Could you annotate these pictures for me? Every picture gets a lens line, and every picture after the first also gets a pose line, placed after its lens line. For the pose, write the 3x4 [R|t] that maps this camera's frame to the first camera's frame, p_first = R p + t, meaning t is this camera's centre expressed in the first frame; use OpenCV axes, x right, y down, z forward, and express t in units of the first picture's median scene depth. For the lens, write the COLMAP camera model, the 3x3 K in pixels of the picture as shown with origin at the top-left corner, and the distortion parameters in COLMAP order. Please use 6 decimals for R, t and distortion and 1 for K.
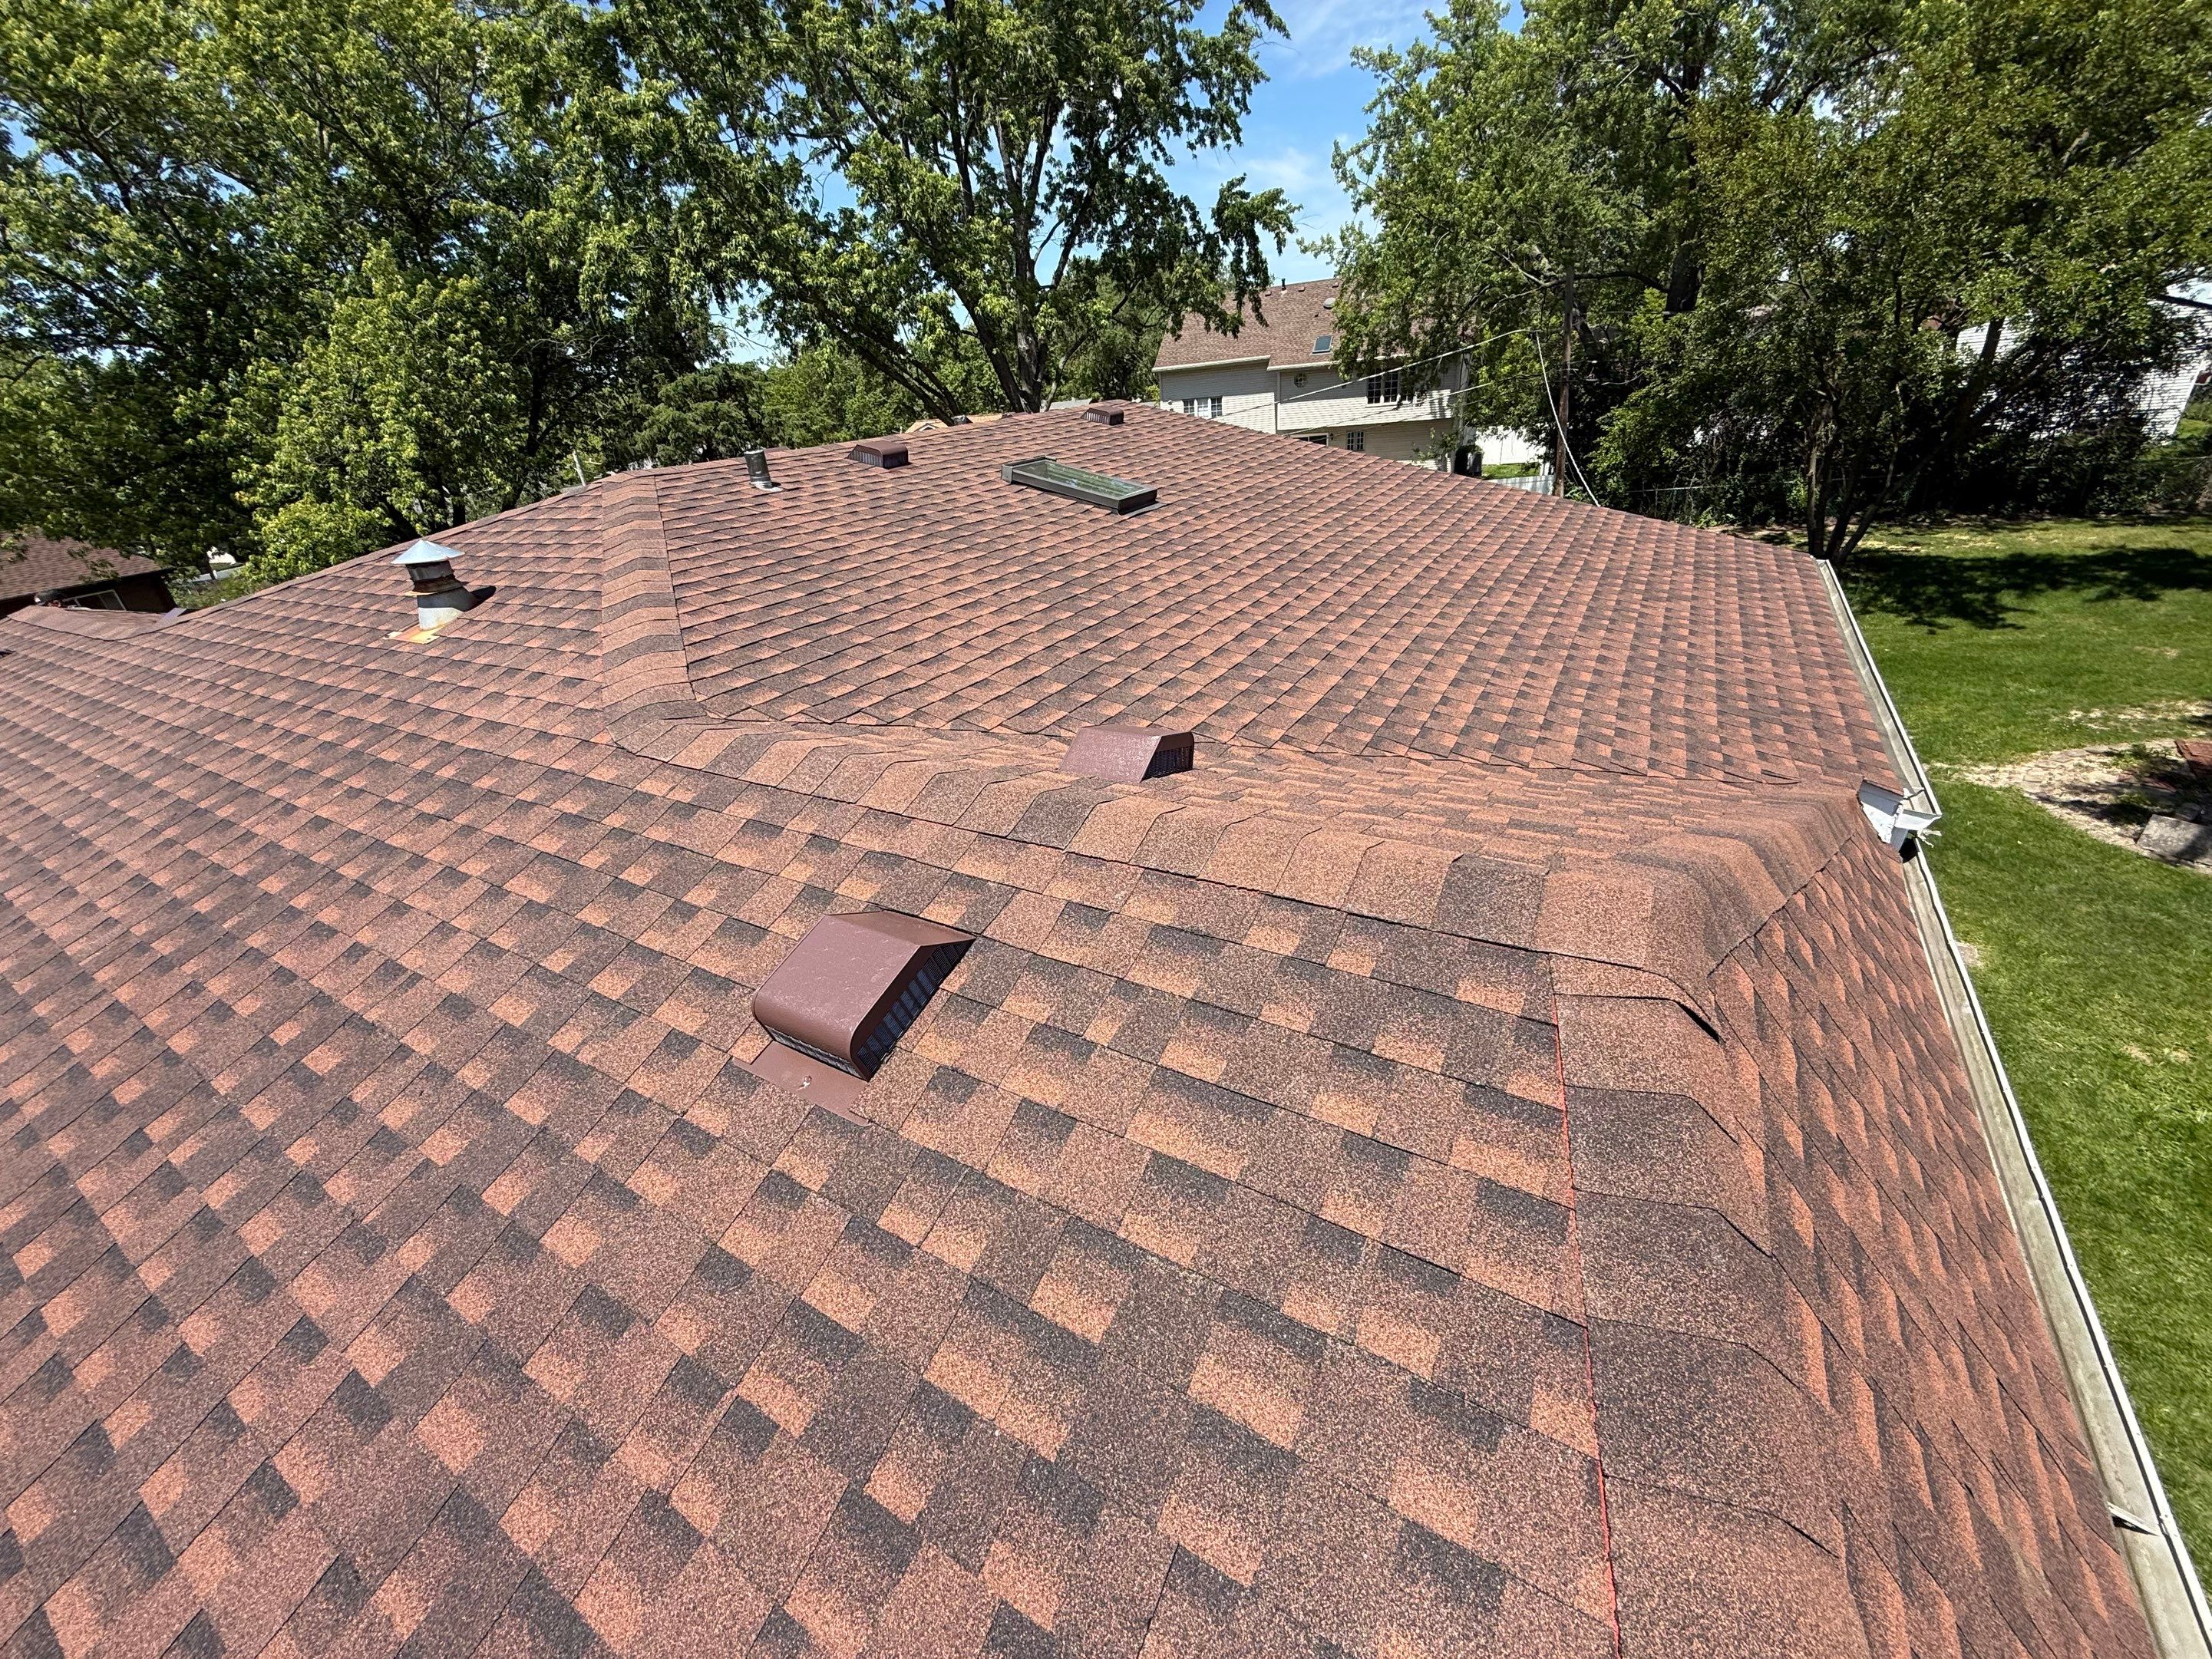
lens RADIAL K [[879.6, 0, 1098.3], [0, 879.6, 830.5], [0, 0, 1]] dist [0.001119, -0.000477]
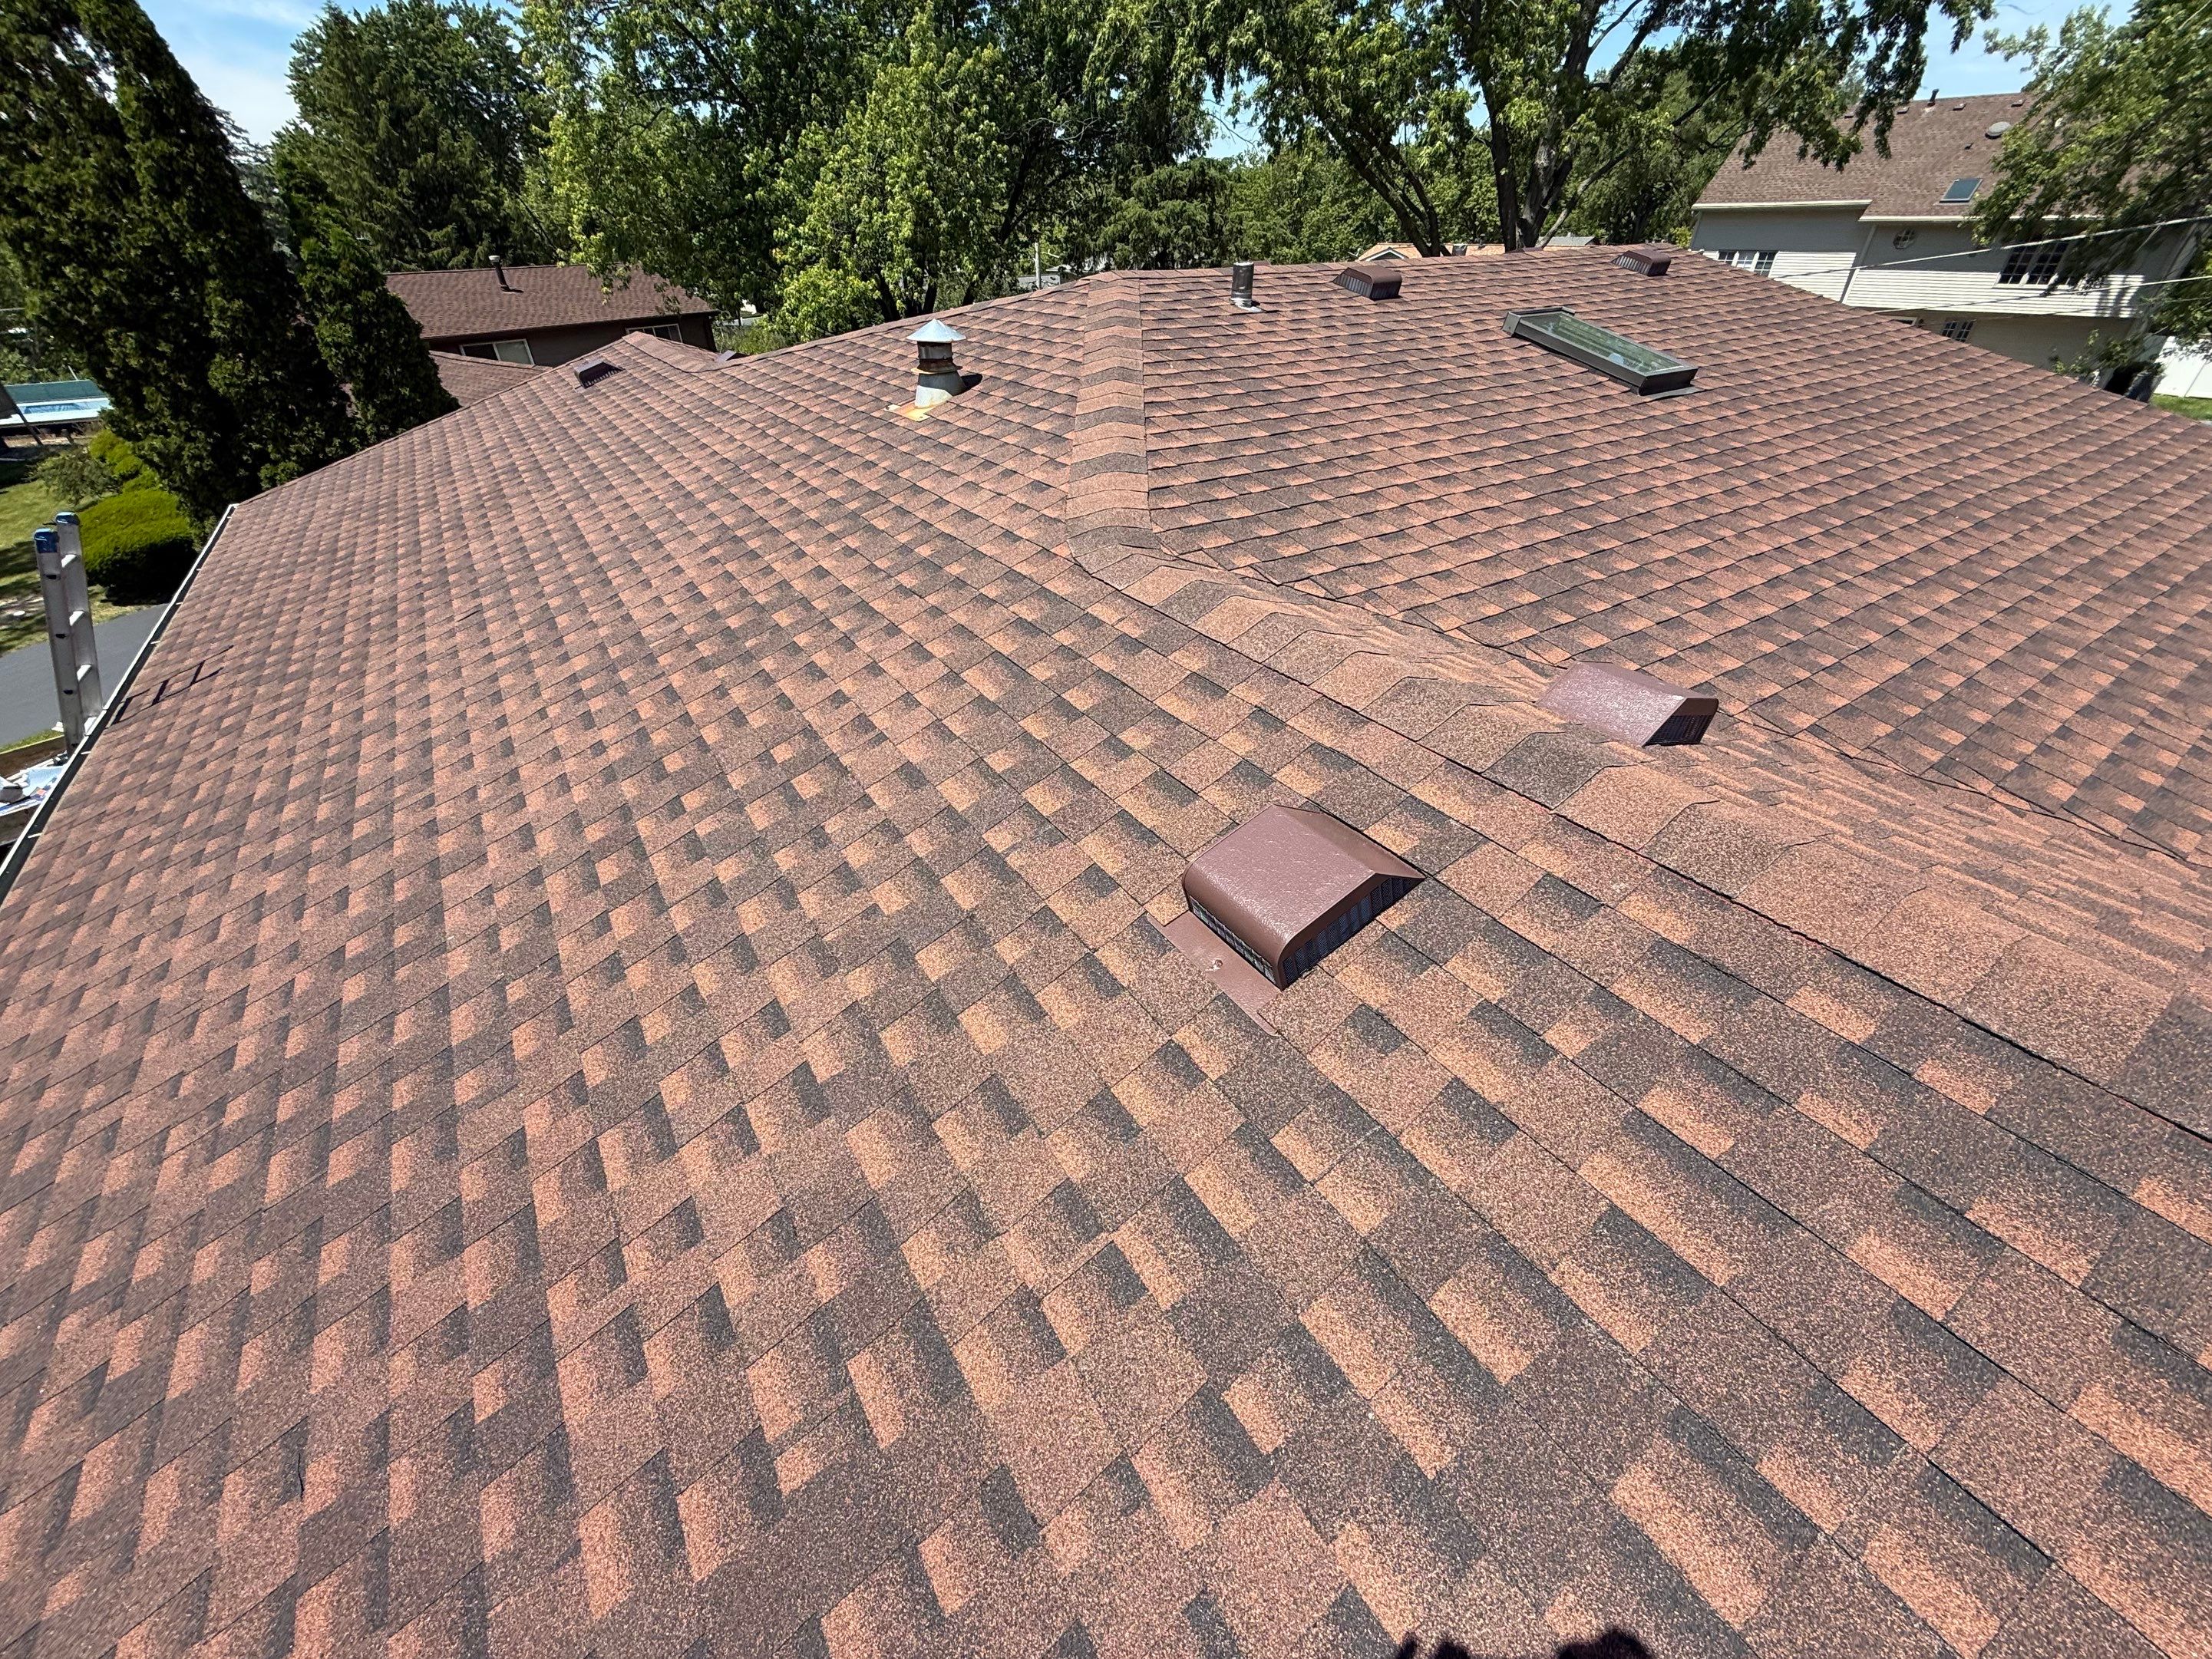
lens RADIAL K [[879.6, 0, 1098.3], [0, 879.6, 830.5], [0, 0, 1]] dist [0.001119, -0.000477]
pose [[0.900869, 0.308708, -0.305178, -0.106053], [-0.257610, 0.946049, 0.196542, -0.008384], [0.349387, -0.098442, 0.931793, 0.028282]]
